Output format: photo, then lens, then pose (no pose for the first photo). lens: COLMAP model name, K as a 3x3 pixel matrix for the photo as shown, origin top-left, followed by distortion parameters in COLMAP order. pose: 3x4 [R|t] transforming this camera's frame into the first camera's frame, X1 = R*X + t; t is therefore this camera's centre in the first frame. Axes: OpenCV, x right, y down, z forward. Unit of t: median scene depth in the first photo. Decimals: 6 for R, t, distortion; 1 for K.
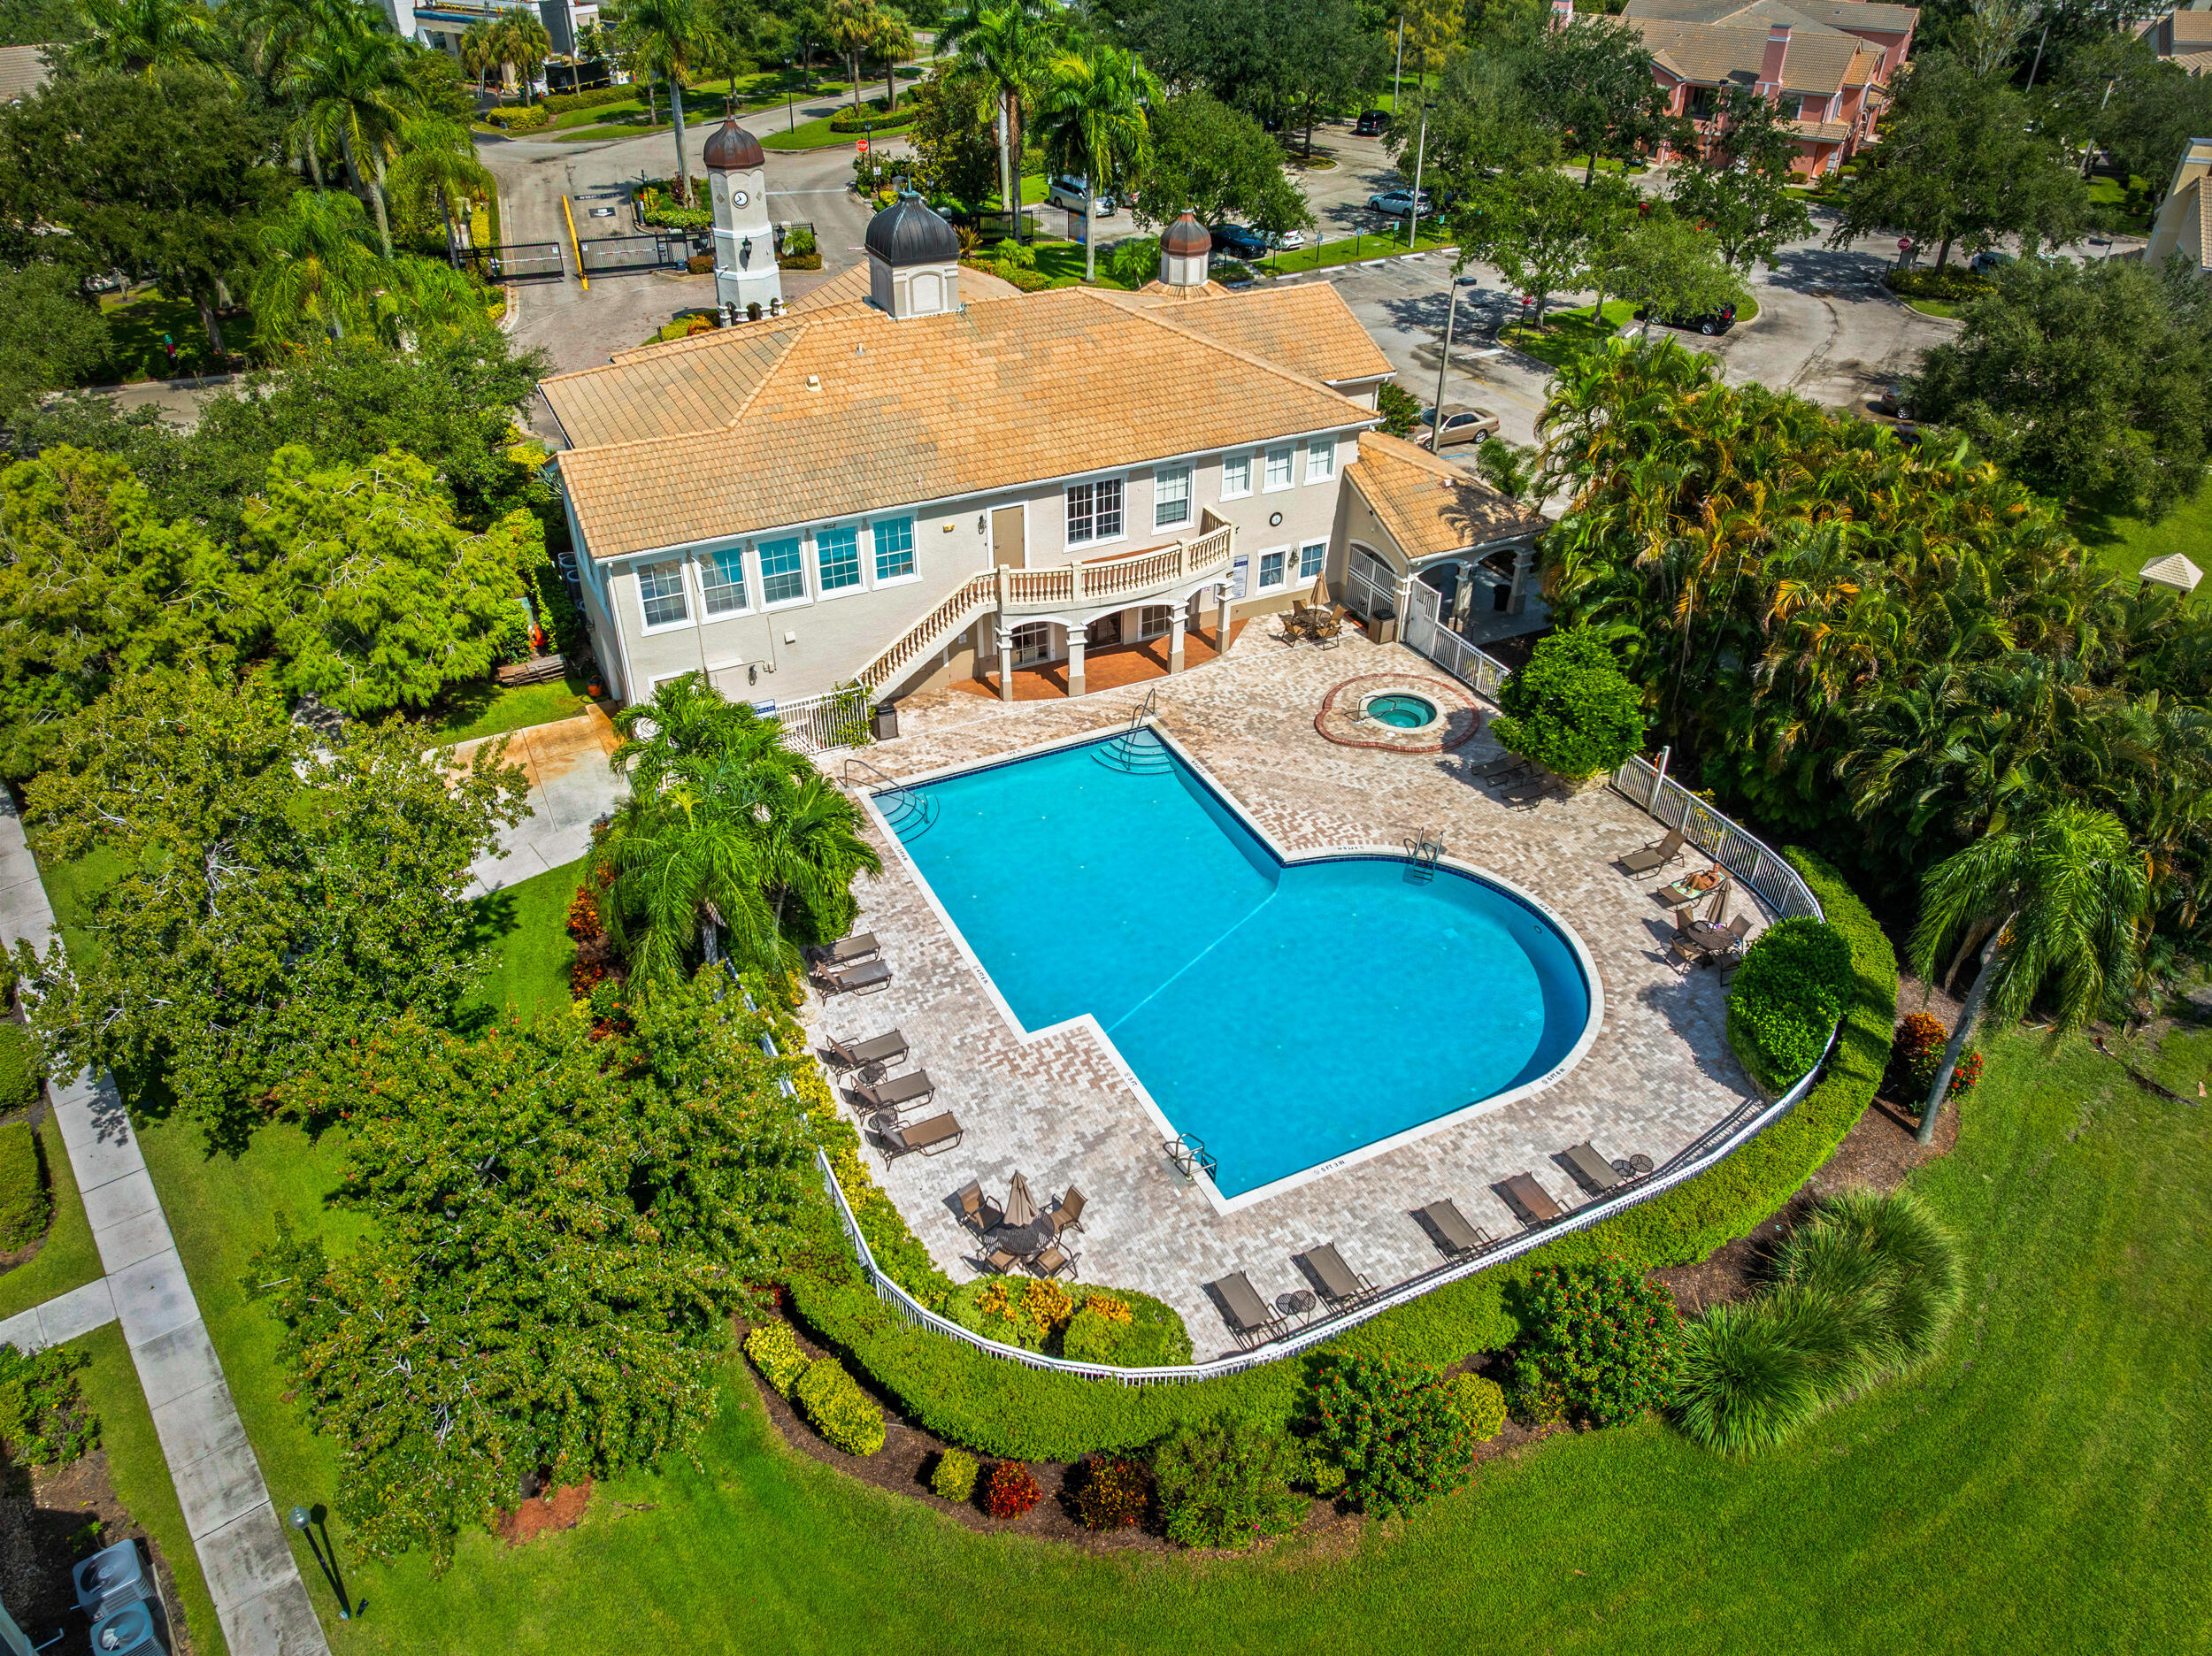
lens RADIAL K [[1536.2, 0, 1106.0], [0, 1536.2, 828.0], [0, 0, 1]] dist [-0.001632, -0.001685]
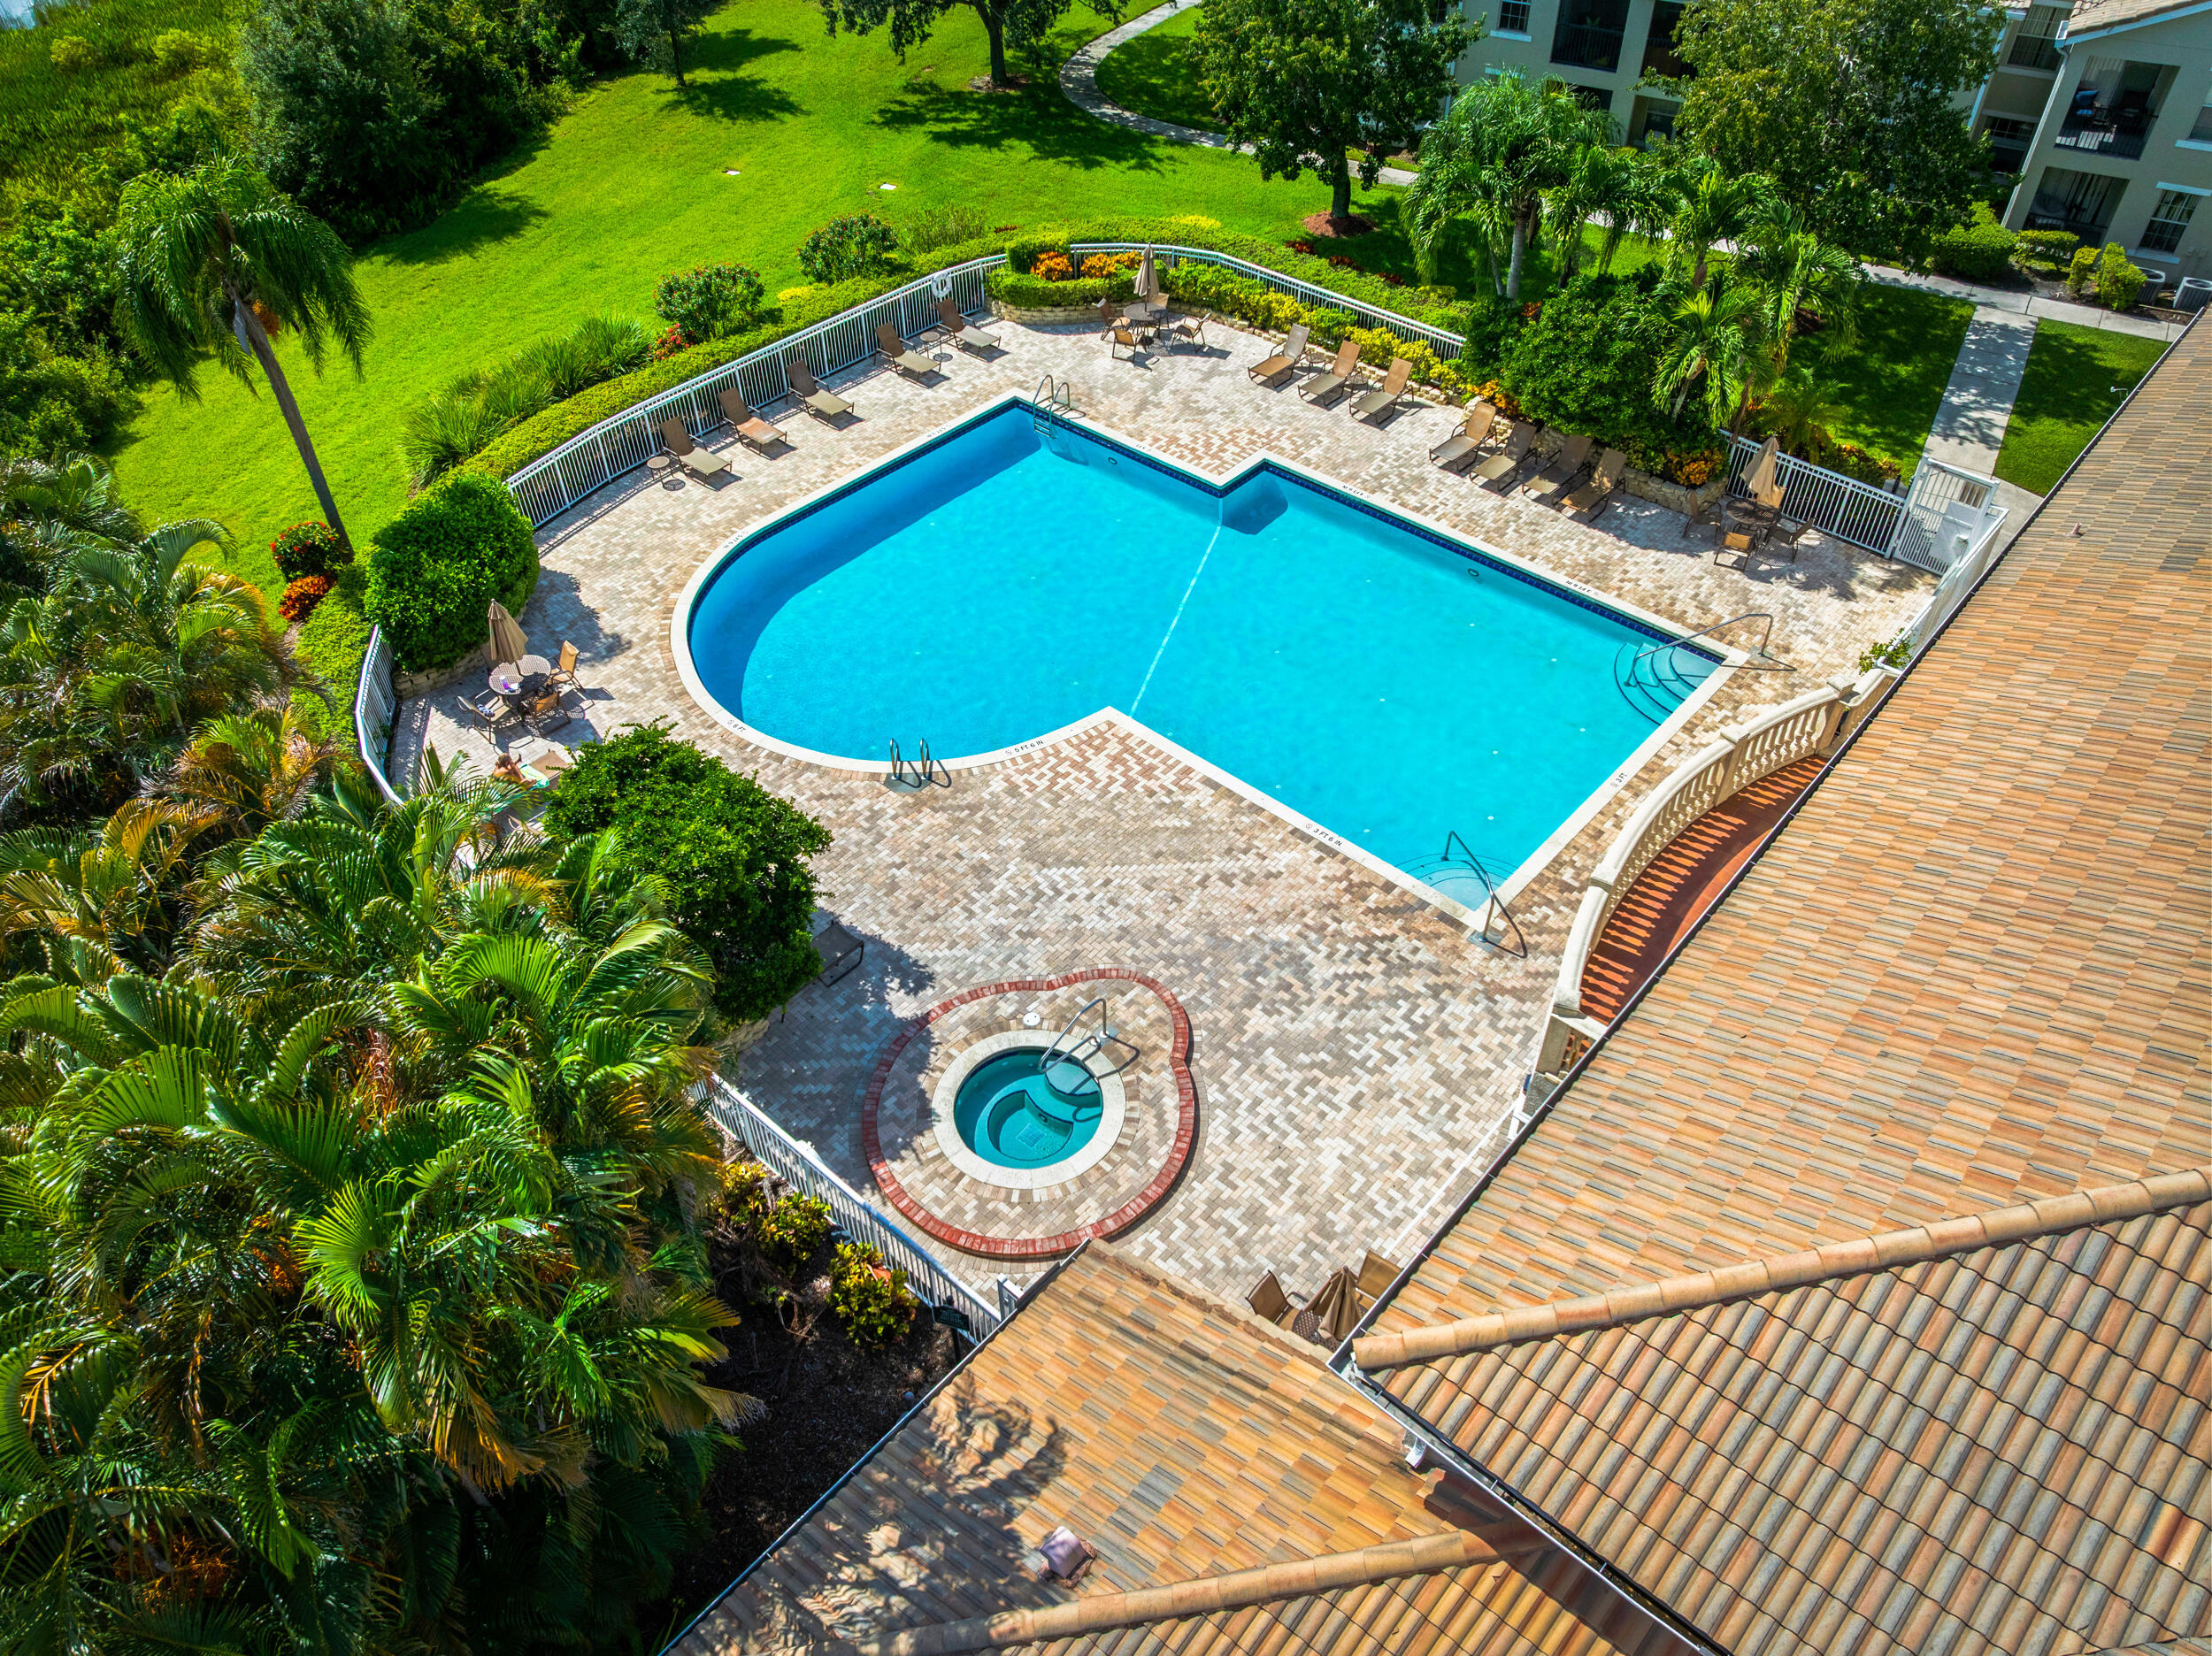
lens RADIAL K [[1536.2, 0, 1106.0], [0, 1536.2, 828.0], [0, 0, 1]] dist [-0.001632, -0.001685]
pose [[-0.930450, 0.245439, -0.272071, 0.317377], [-0.220754, 0.217153, 0.950848, -0.622997], [0.292456, 0.944777, -0.147868, 1.143160]]
